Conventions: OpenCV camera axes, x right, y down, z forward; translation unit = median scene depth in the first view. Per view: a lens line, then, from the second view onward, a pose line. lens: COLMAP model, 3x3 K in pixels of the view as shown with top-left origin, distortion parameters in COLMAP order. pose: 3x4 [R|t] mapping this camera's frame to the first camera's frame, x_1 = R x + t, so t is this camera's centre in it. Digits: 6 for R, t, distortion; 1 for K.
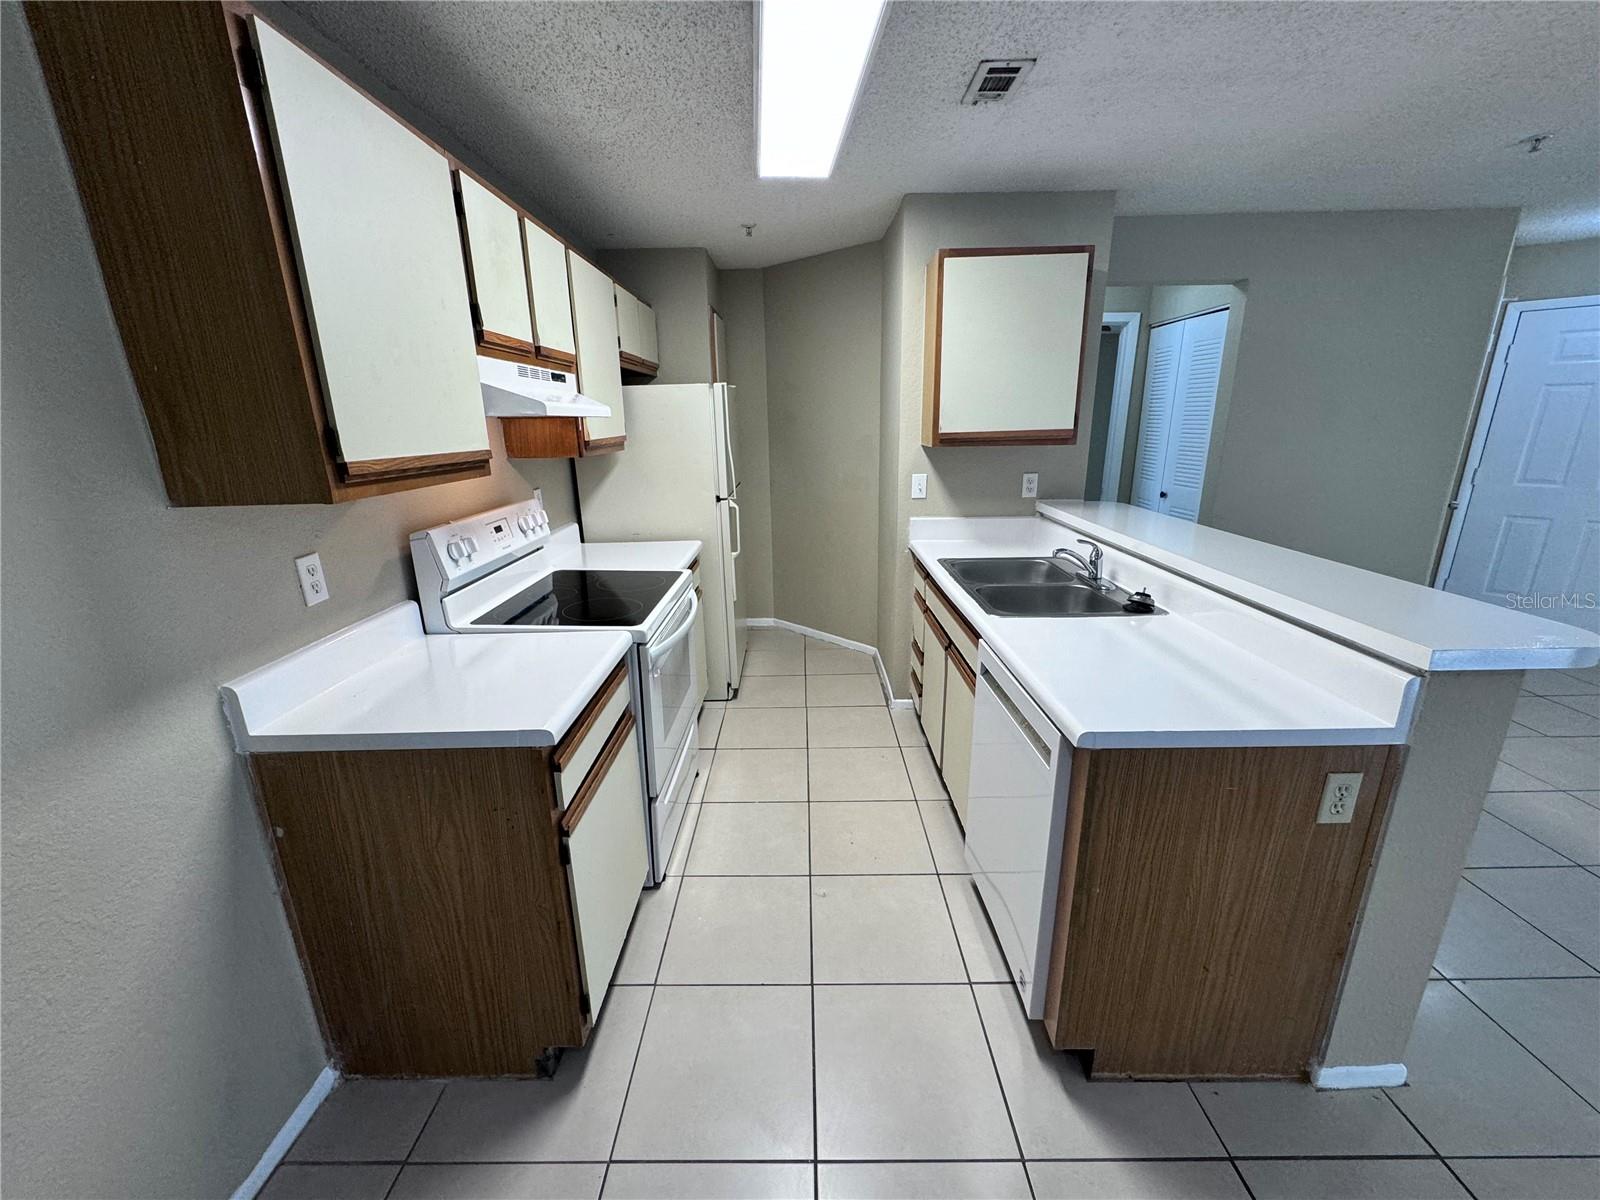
lens RADIAL K [[638.8, 0, 798.1], [0, 638.8, 599.5], [0, 0, 1]] dist [-0.004412, 0.000704]
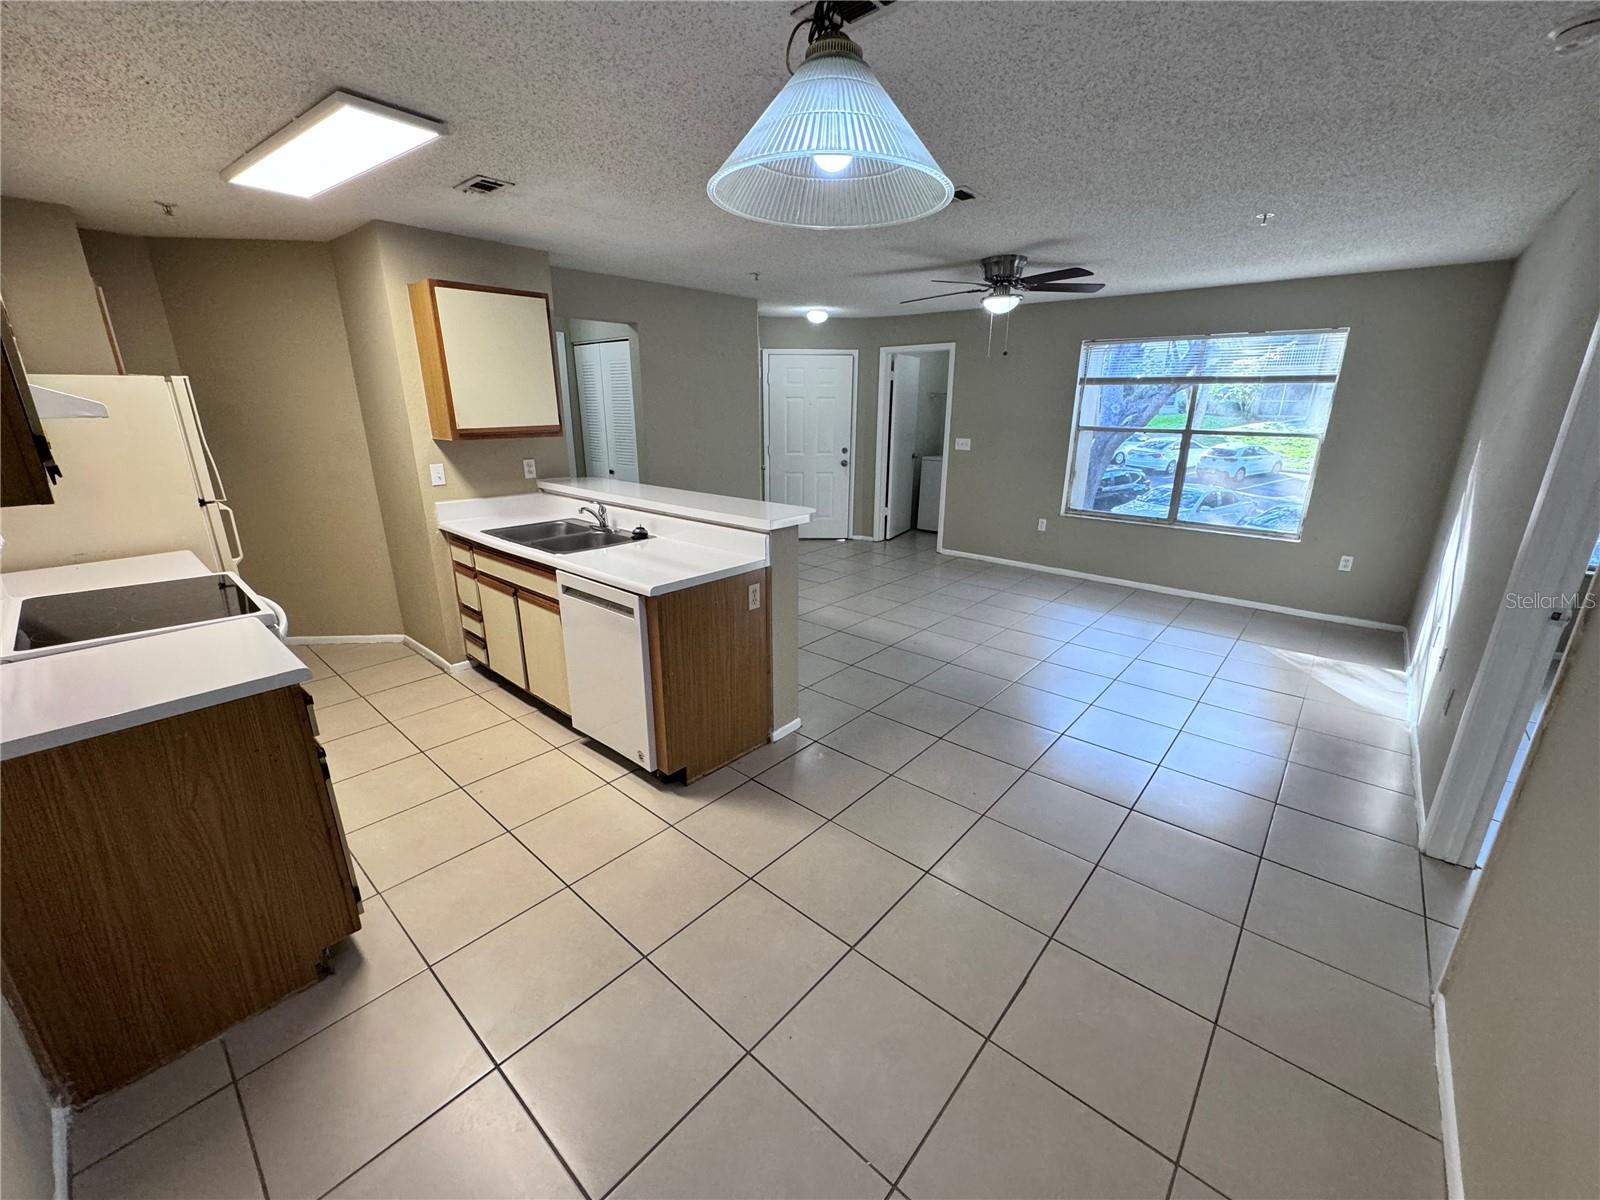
lens RADIAL K [[638.8, 0, 798.1], [0, 638.8, 599.5], [0, 0, 1]] dist [-0.004412, 0.000704]
pose [[0.658048, -0.202522, 0.725230, -0.308392], [0.192652, 0.976376, 0.097850, 0.065859], [-0.727914, 0.075327, 0.681518, -0.289380]]
